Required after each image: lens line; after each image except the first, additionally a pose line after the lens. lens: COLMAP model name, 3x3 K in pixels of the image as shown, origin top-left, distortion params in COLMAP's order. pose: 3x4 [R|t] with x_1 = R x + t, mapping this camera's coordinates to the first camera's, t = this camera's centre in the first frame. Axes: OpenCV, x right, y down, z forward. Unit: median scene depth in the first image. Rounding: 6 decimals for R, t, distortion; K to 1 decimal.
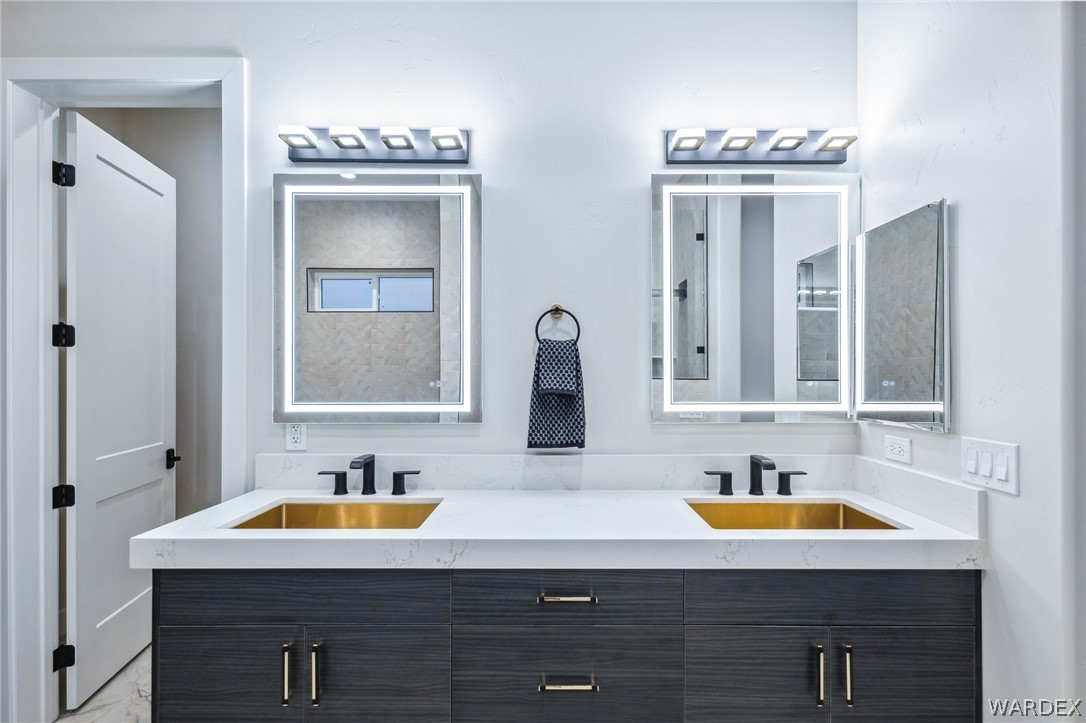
lens RADIAL K [[513.1, 0, 542.5], [0, 513.1, 370.6], [0, 0, 1]] dist [0.000947, 0.001259]
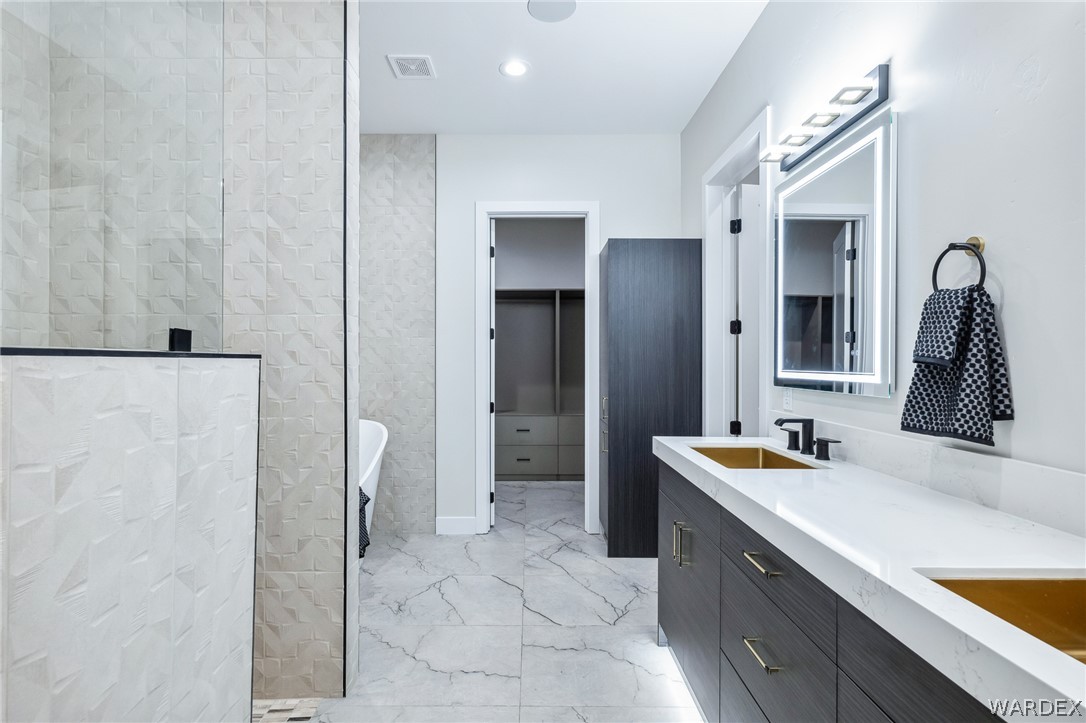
lens RADIAL K [[513.1, 0, 540.4], [0, 513.1, 359.5], [0, 0, 1]] dist [0.000947, 0.001259]
pose [[0.028064, -0.002764, -0.999602, 0.726081], [-0.004200, 0.999987, -0.002883, 0.044066], [0.999597, 0.004279, 0.028053, 0.399034]]
